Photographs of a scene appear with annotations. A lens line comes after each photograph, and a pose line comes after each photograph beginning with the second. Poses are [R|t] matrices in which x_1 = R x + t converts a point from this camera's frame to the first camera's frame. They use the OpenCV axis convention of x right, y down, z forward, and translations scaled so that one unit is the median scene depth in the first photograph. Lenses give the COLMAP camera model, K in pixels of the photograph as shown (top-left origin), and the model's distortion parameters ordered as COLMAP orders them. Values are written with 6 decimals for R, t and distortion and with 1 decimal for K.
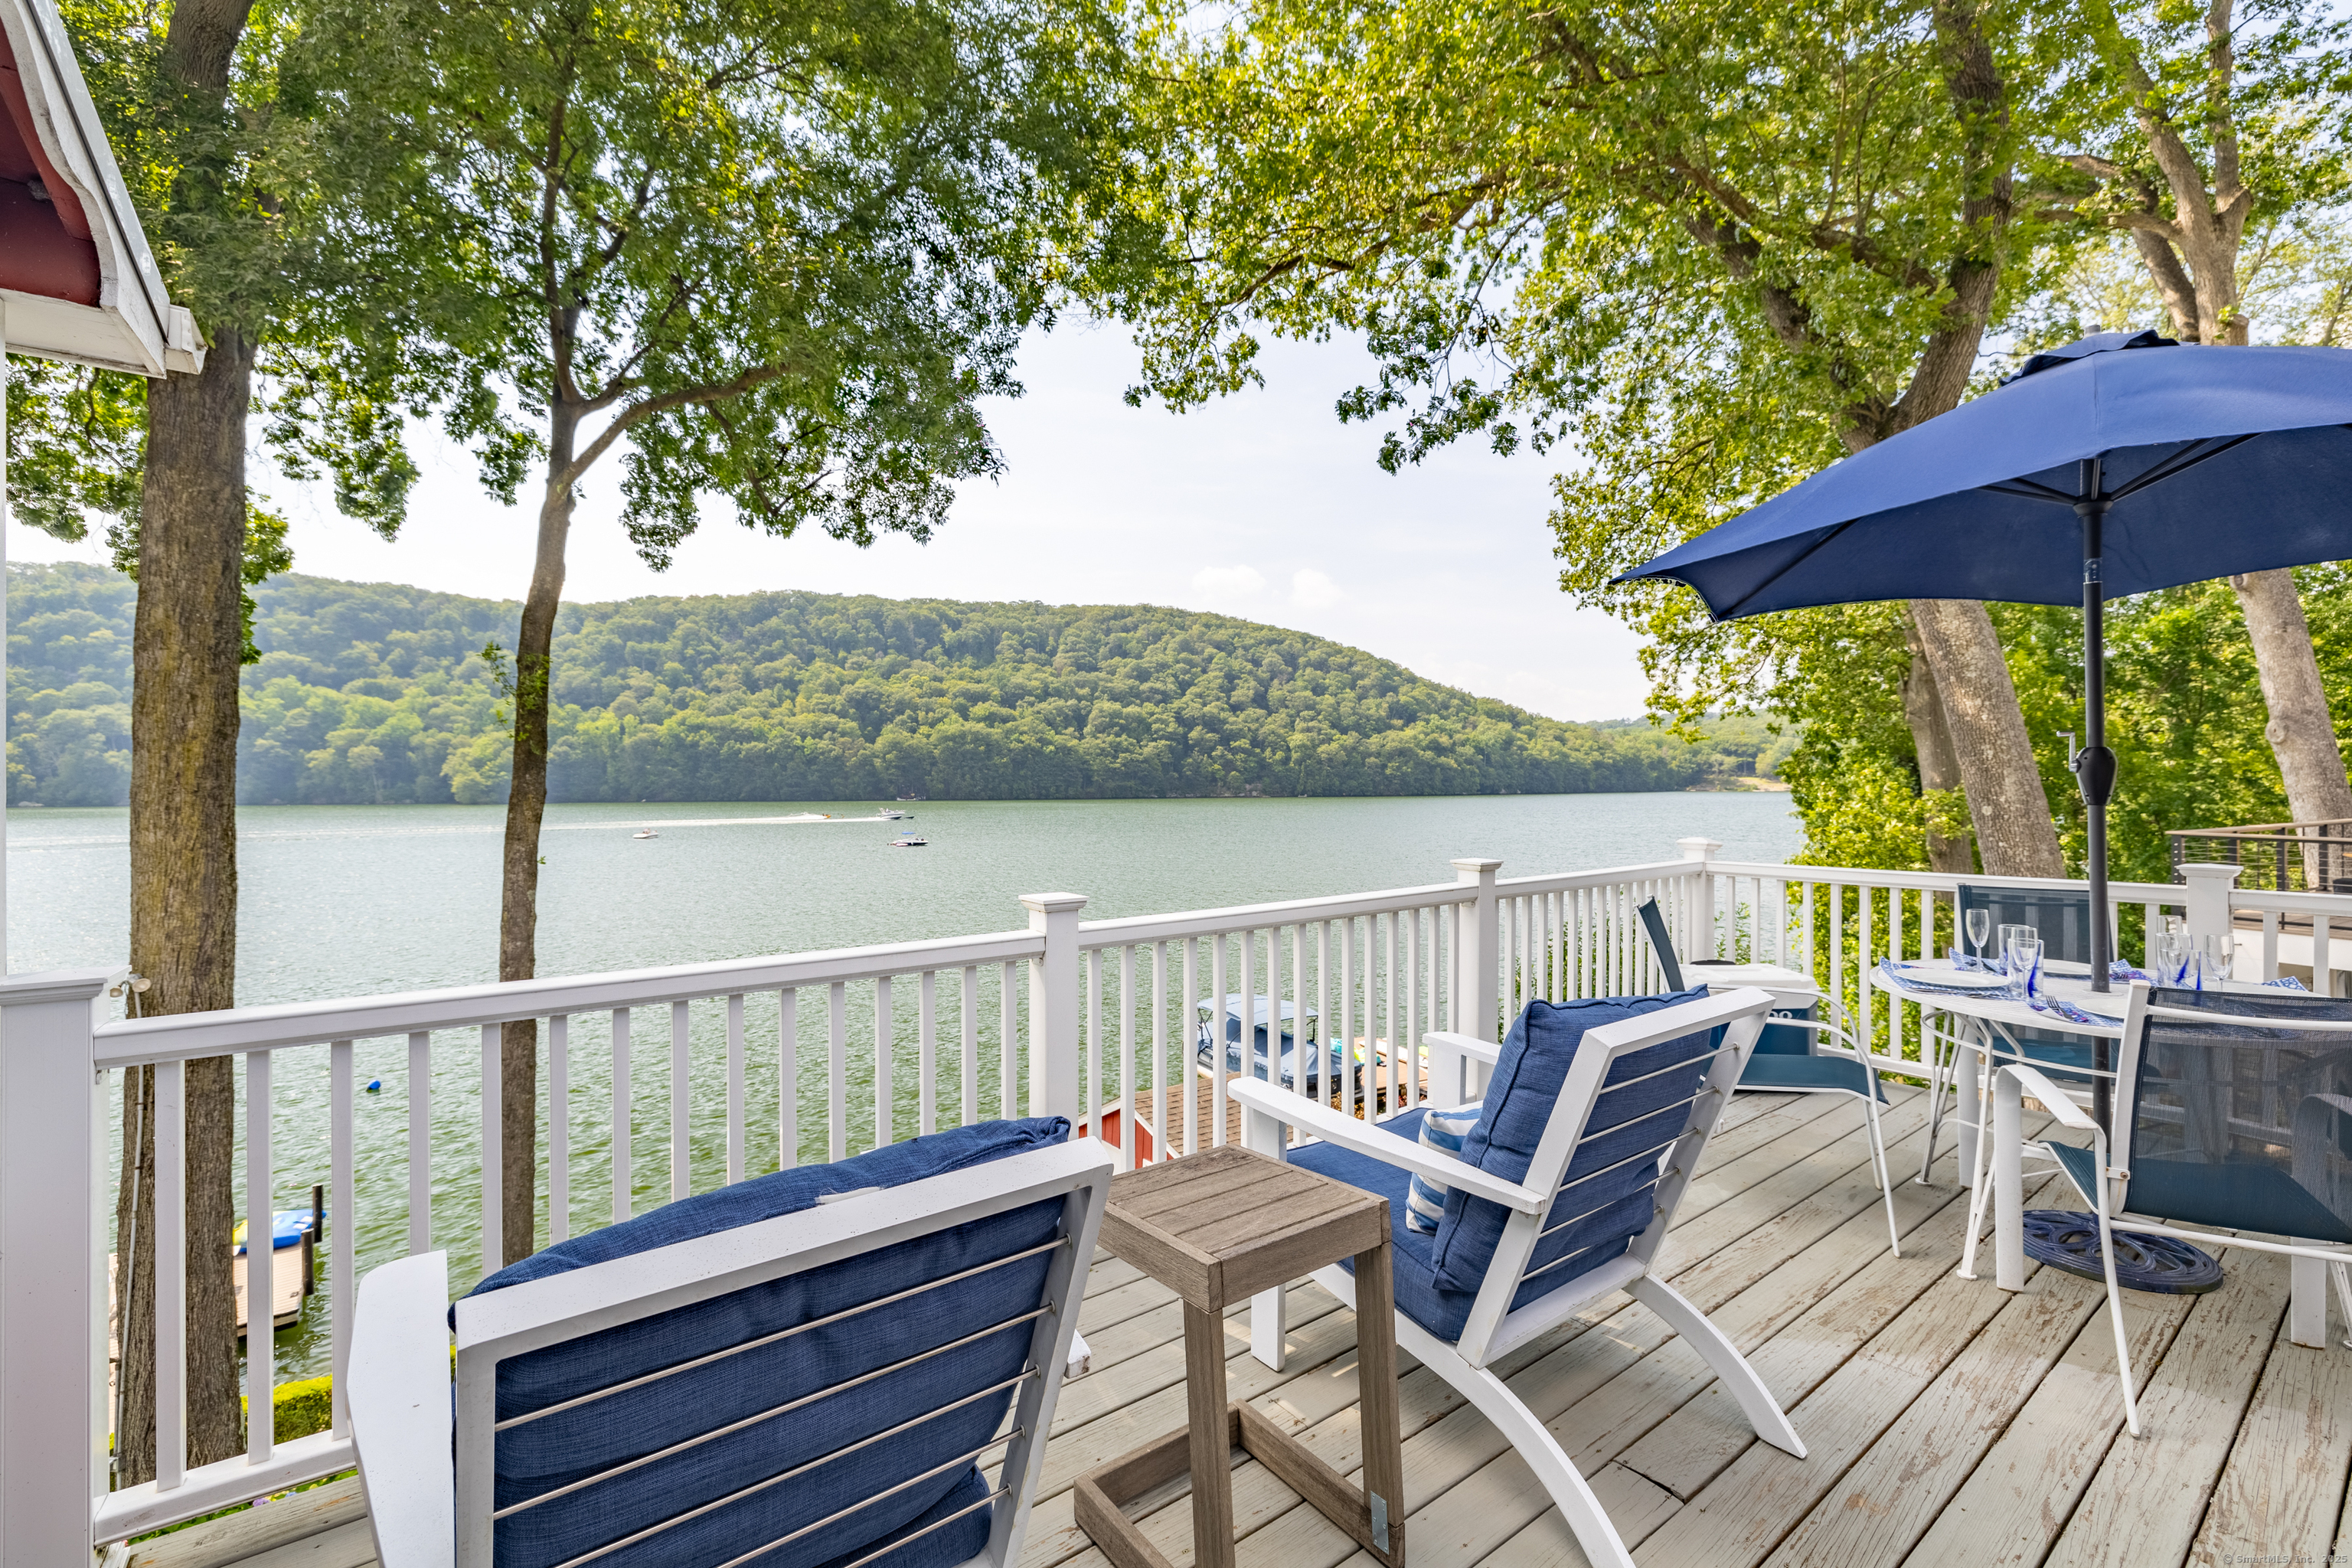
lens RADIAL K [[987.1, 0, 1175.3], [0, 987.1, 772.4], [0, 0, 1]] dist [0.002571, 0.000018]
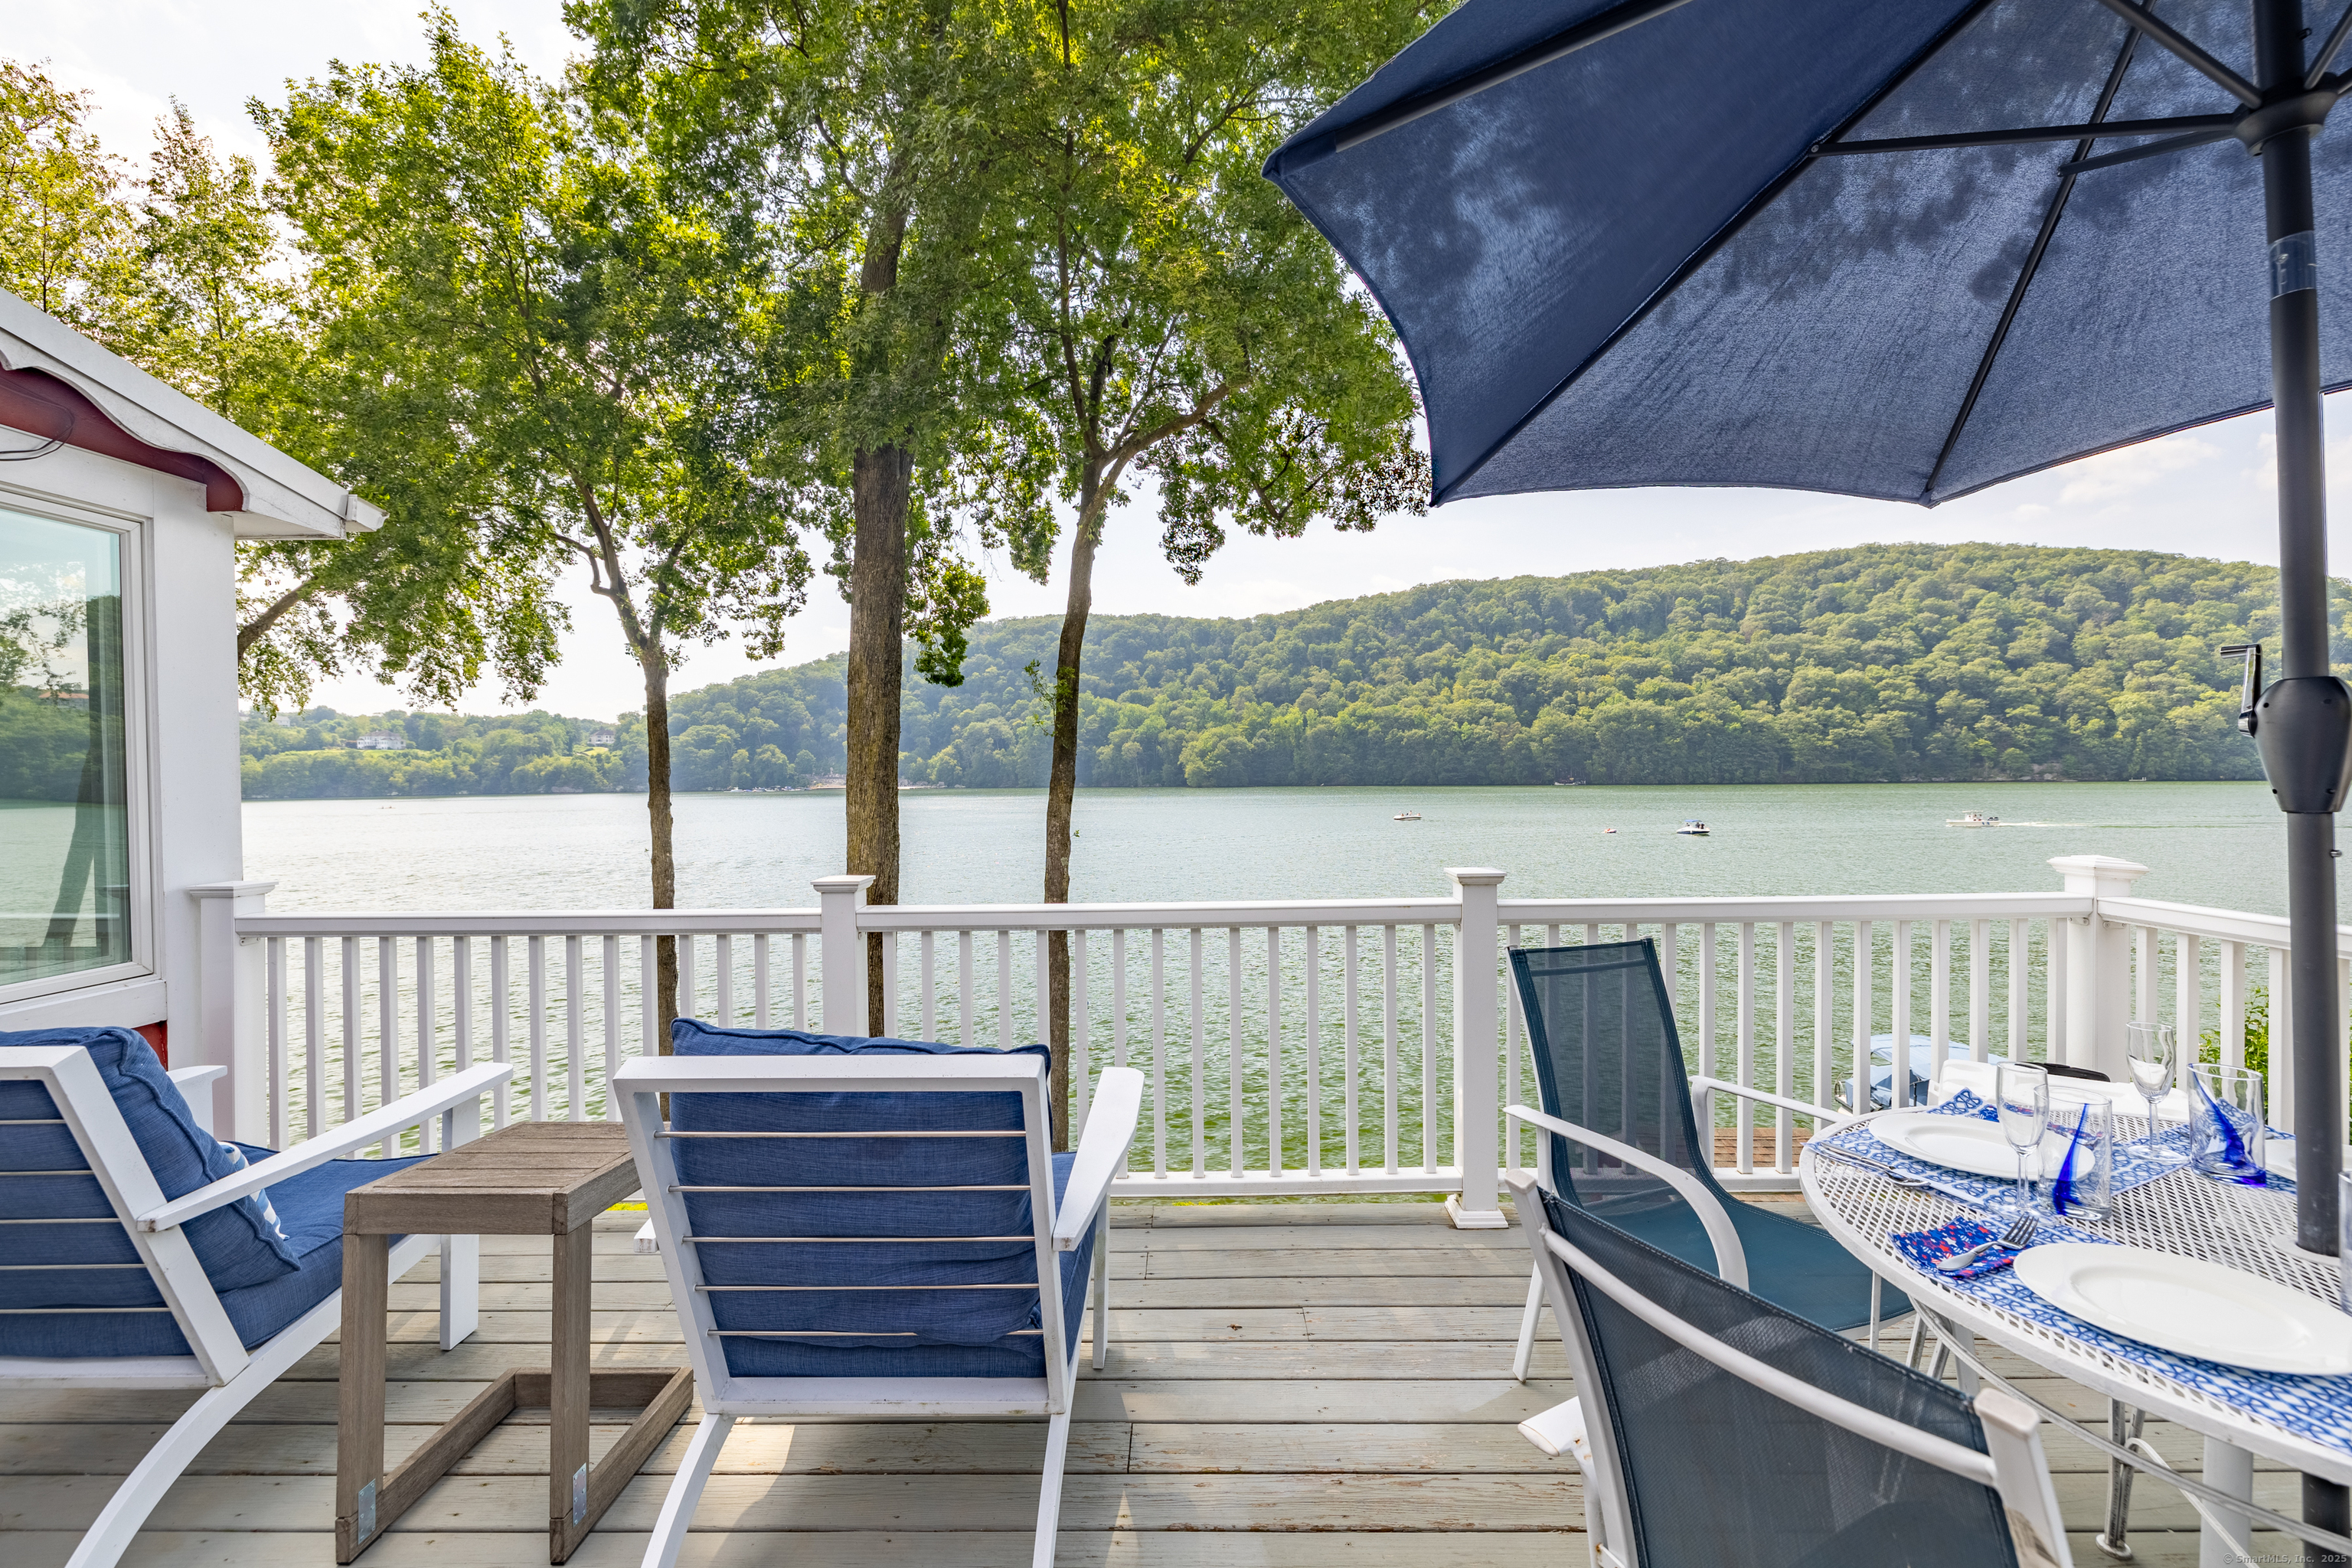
lens RADIAL K [[984.4, 0, 1172.2], [0, 984.4, 791.7], [0, 0, 1]] dist [0.002628, 0.000404]
pose [[0.798216, 0.005938, -0.602342, 0.155420], [0.015460, 0.999420, 0.030339, 0.001122], [0.602173, -0.033530, 0.797661, 0.074244]]
